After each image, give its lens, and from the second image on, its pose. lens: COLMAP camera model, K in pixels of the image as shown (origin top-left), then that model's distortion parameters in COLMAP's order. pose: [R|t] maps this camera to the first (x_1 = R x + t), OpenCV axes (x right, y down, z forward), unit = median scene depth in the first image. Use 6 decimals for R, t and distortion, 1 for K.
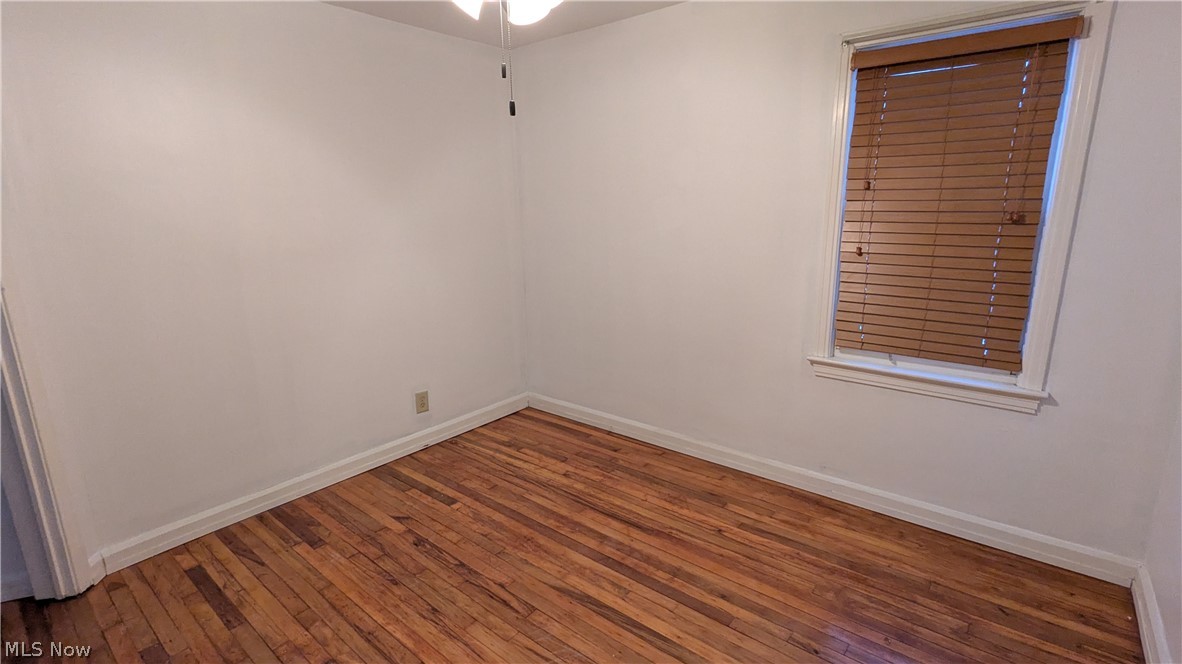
lens RADIAL K [[556.5, 0, 592.2], [0, 556.5, 332.5], [0, 0, 1]] dist [-0.002911, 0.001199]
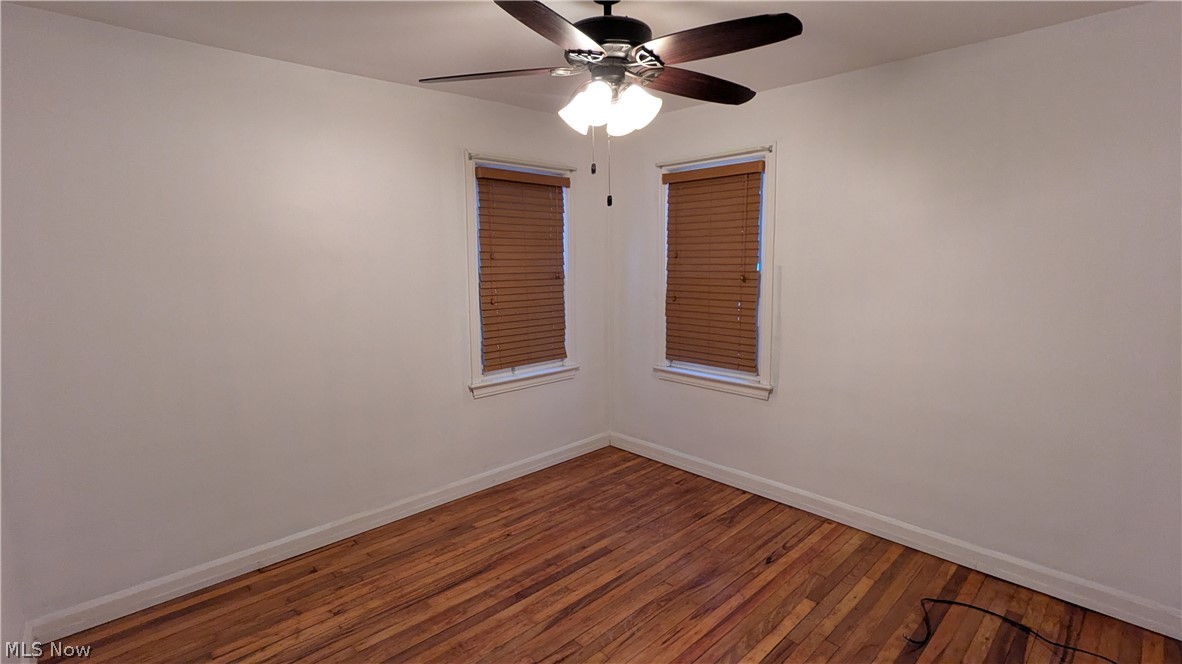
lens RADIAL K [[556.5, 0, 592.2], [0, 556.5, 332.5], [0, 0, 1]] dist [-0.002911, 0.001199]
pose [[0.113978, -0.124907, 0.985600, -0.888006], [0.231294, 0.968141, 0.095947, -0.144173], [-0.966184, 0.217028, 0.139237, 0.559570]]
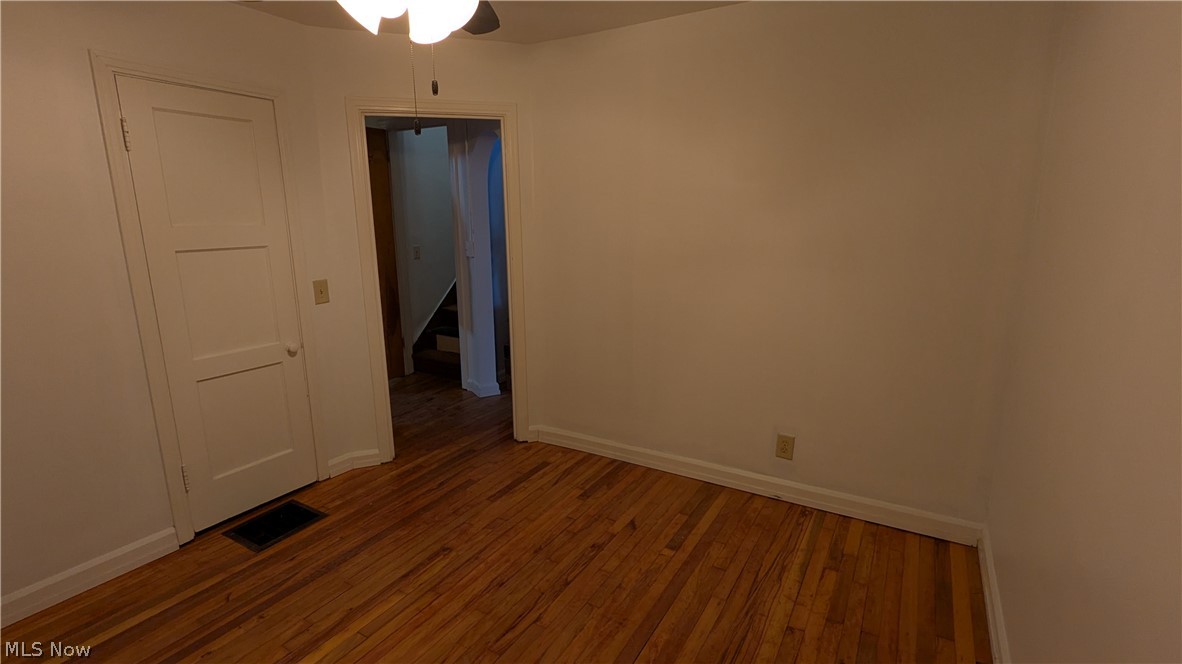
lens RADIAL K [[556.5, 0, 592.2], [0, 556.5, 332.5], [0, 0, 1]] dist [-0.002911, 0.001199]
pose [[0.157820, 0.231922, -0.959846, 0.566689], [-0.217956, 0.956236, 0.195213, -0.192291], [0.963114, 0.178396, 0.201462, 0.705738]]
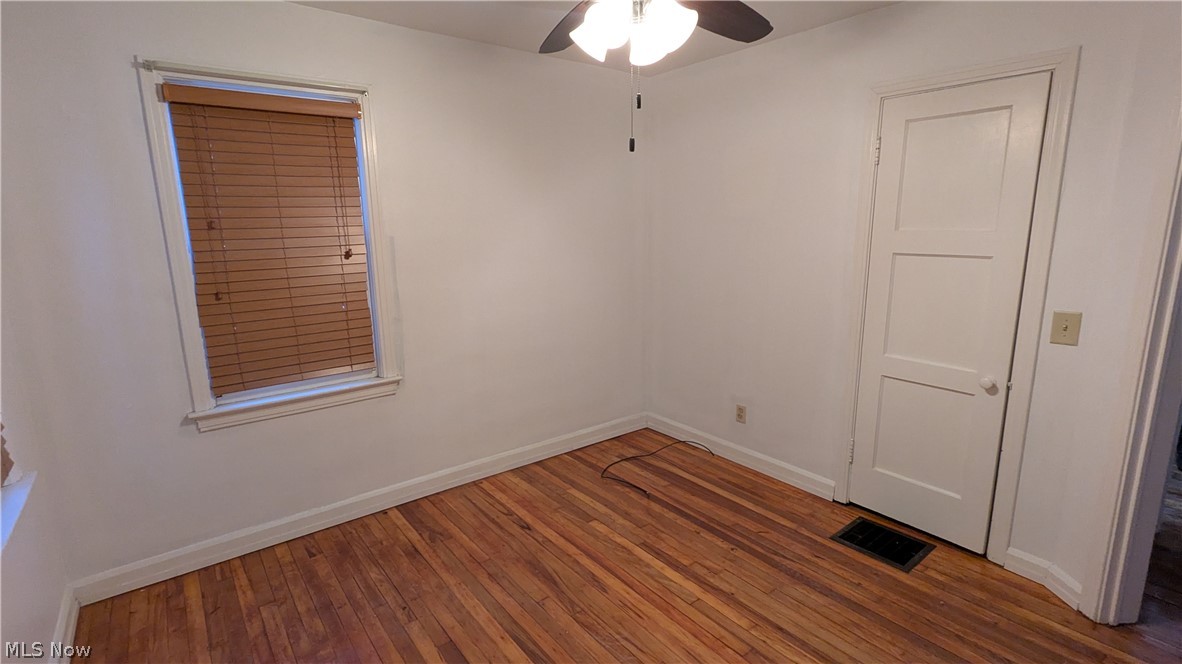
lens RADIAL K [[556.5, 0, 592.2], [0, 556.5, 332.5], [0, 0, 1]] dist [-0.002911, 0.001199]
pose [[-0.976856, -0.007942, 0.213750, -0.180022], [0.080513, 0.912163, 0.401841, -0.307333], [-0.198166, 0.409750, -0.890413, 1.272198]]
